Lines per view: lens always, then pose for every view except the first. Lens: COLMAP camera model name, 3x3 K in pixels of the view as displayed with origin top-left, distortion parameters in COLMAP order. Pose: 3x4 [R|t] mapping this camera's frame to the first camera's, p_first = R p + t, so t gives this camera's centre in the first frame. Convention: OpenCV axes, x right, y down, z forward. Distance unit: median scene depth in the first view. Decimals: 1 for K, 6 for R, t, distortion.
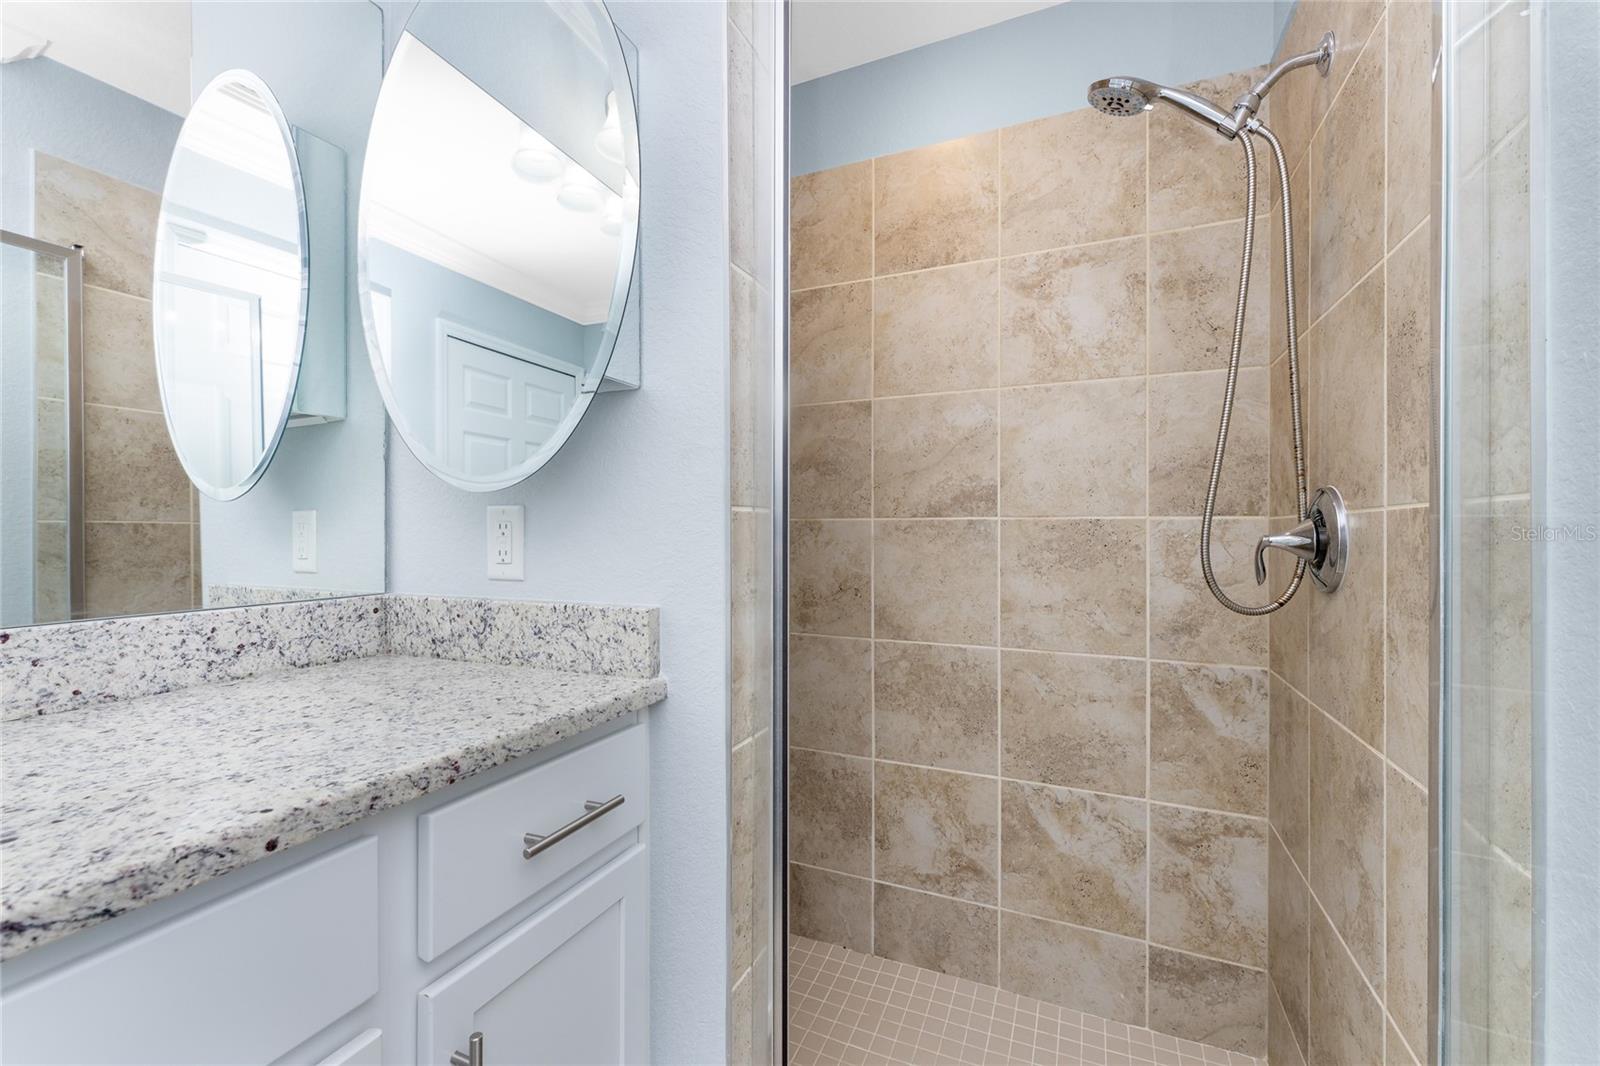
lens RADIAL K [[648.5, 0, 796.1], [0, 648.5, 532.3], [0, 0, 1]] dist [0.000682, -0.000582]
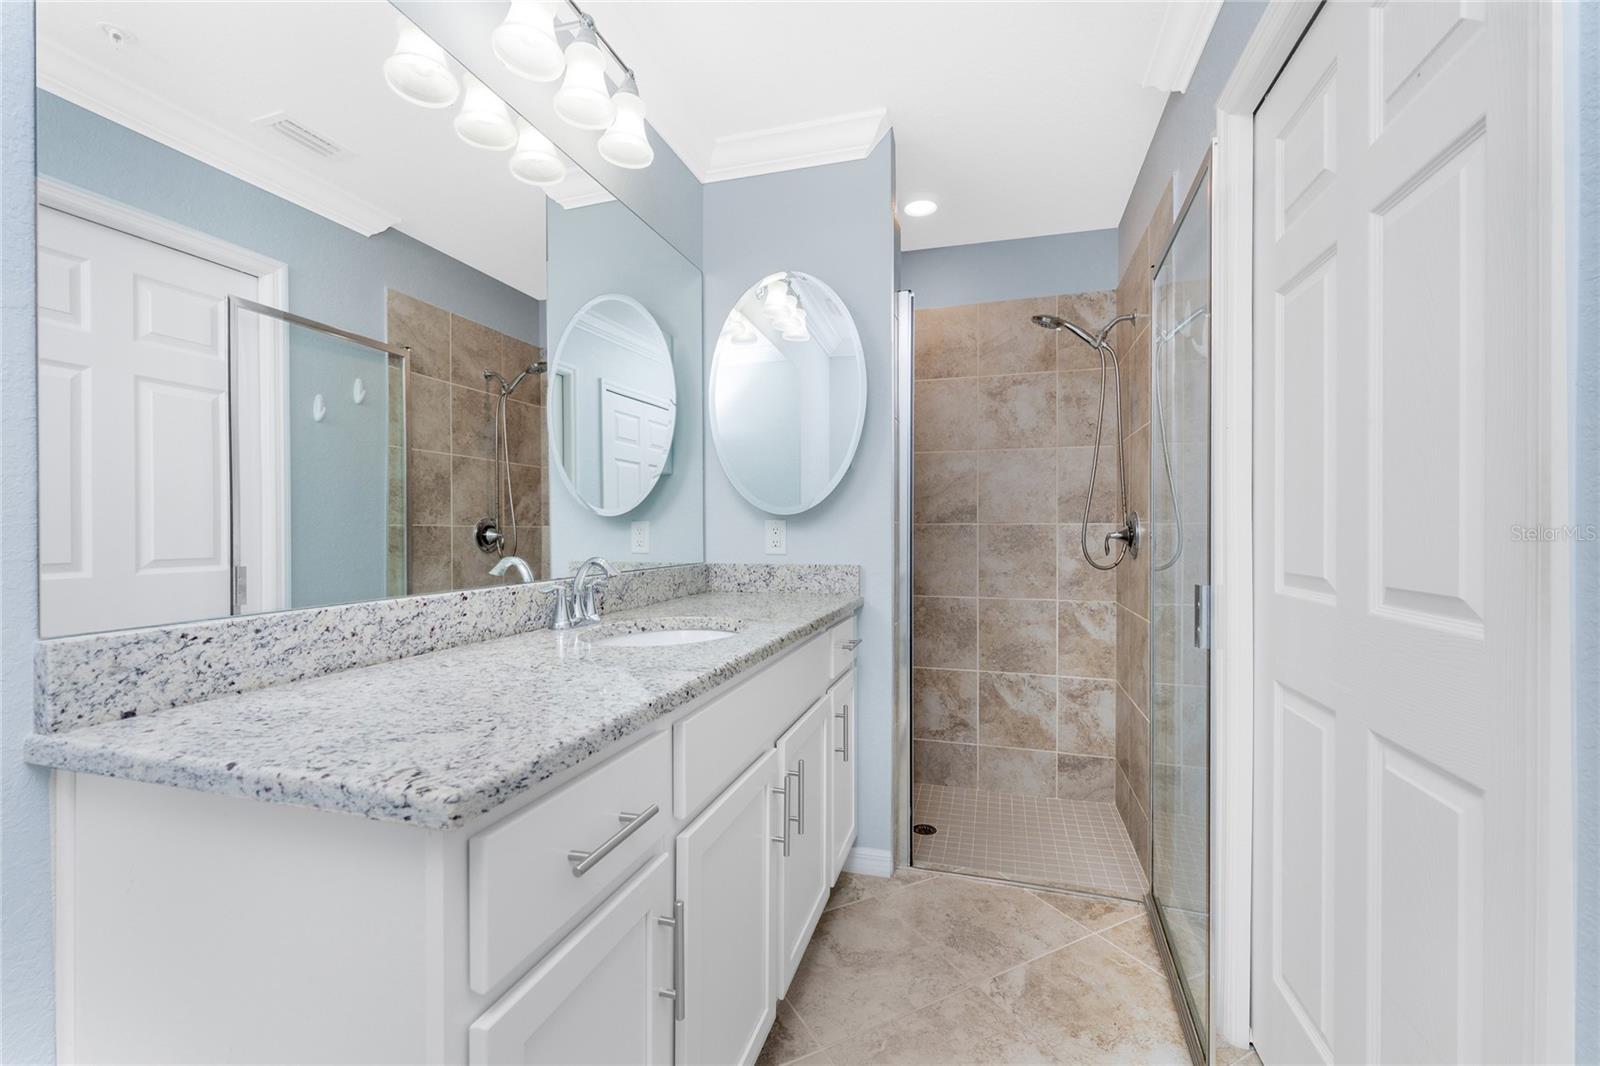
lens RADIAL K [[648.5, 0, 803.5], [0, 648.5, 533.9], [0, 0, 1]] dist [0.000682, -0.000582]
pose [[0.990497, -0.001768, 0.137520, -0.598243], [0.001419, 0.999996, 0.002641, 0.000329], [-0.137524, -0.002421, 0.990495, -1.023159]]
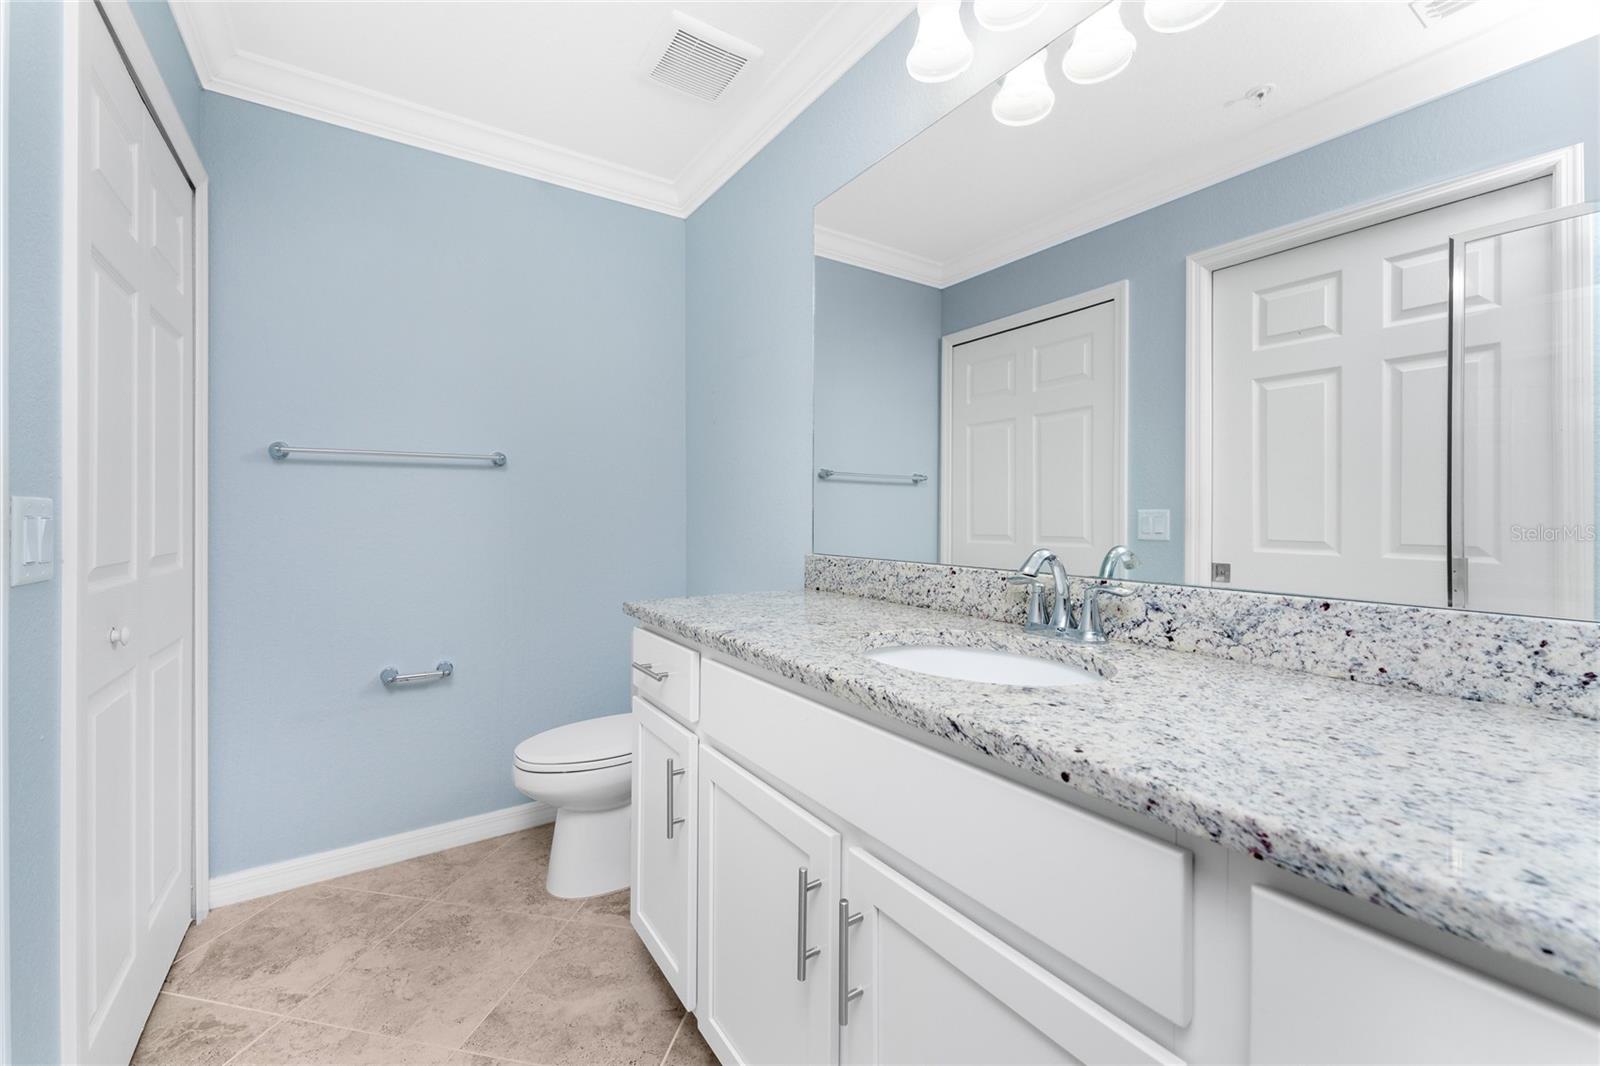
lens RADIAL K [[648.5, 0, 786.0], [0, 648.5, 525.7], [0, 0, 1]] dist [0.000682, -0.000582]
pose [[-0.534101, 0.014595, -0.845295, 0.203711], [-0.004603, 0.999786, 0.020171, -0.003577], [0.845408, 0.014665, -0.533919, 0.500954]]
